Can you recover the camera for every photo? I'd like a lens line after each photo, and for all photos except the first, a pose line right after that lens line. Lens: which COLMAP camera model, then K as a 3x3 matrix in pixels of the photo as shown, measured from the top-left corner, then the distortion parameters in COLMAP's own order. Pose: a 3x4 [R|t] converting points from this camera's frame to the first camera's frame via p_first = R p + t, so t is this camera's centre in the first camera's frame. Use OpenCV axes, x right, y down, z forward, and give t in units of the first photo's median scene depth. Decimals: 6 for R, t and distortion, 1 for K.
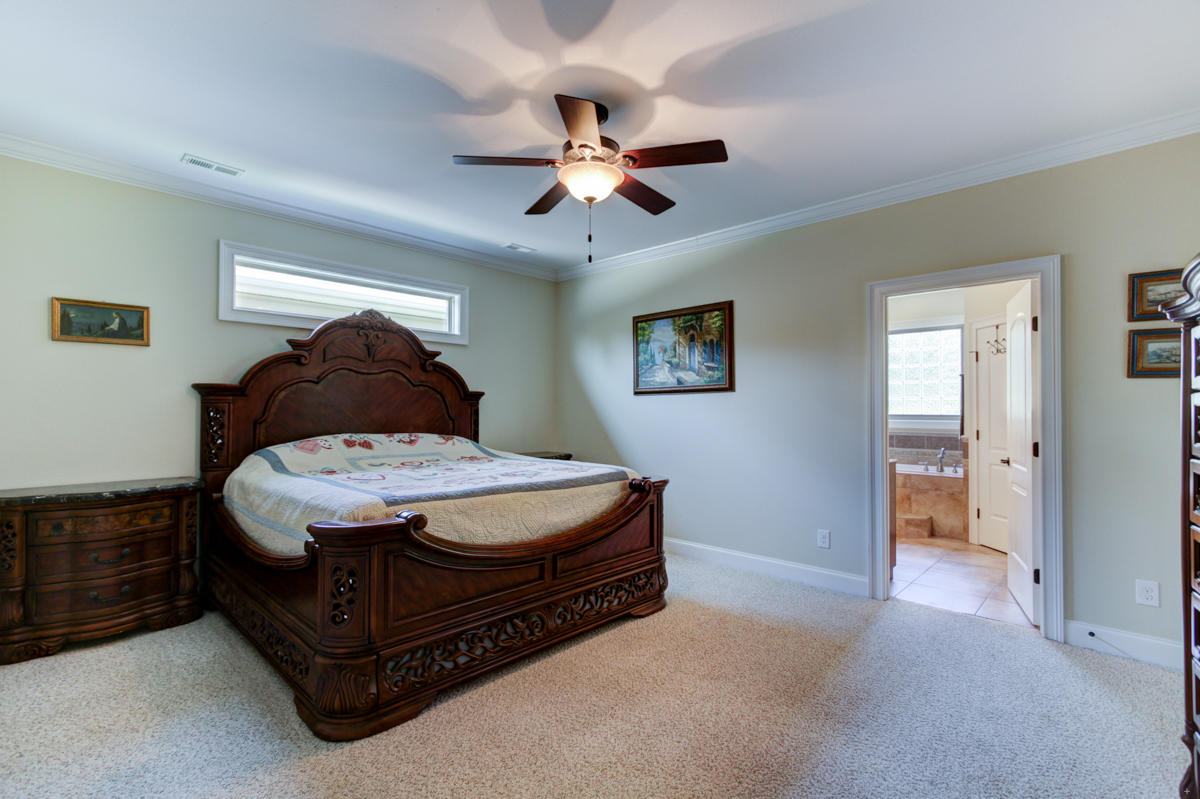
lens RADIAL K [[547.3, 0, 600.0], [0, 547.3, 399.5], [0, 0, 1]] dist [-0.001651, -0.000323]
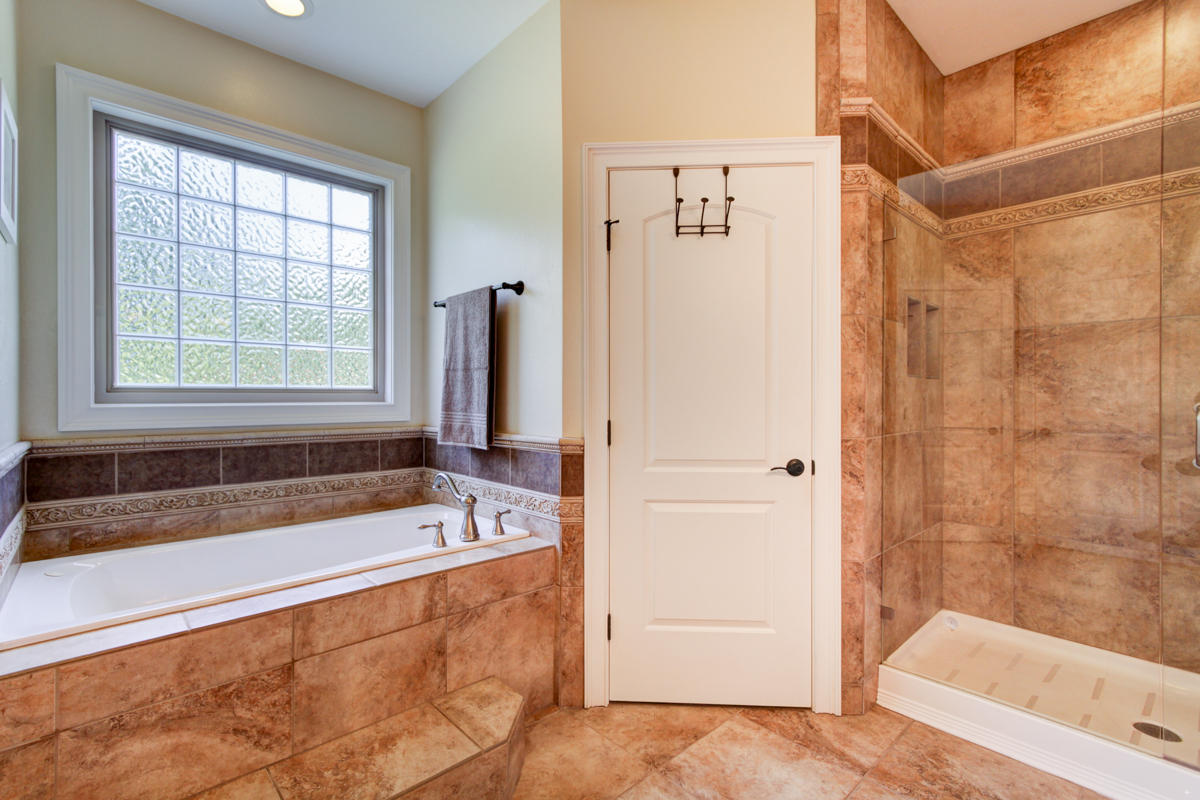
lens RADIAL K [[548.3, 0, 583.0], [0, 548.3, 399.2], [0, 0, 1]] dist [0.013917, 0.000155]
pose [[0.079819, -0.007561, 0.996781, 0.264719], [-0.017885, 0.999799, 0.009016, 0.034295], [-0.996649, -0.018547, 0.079667, 0.907405]]
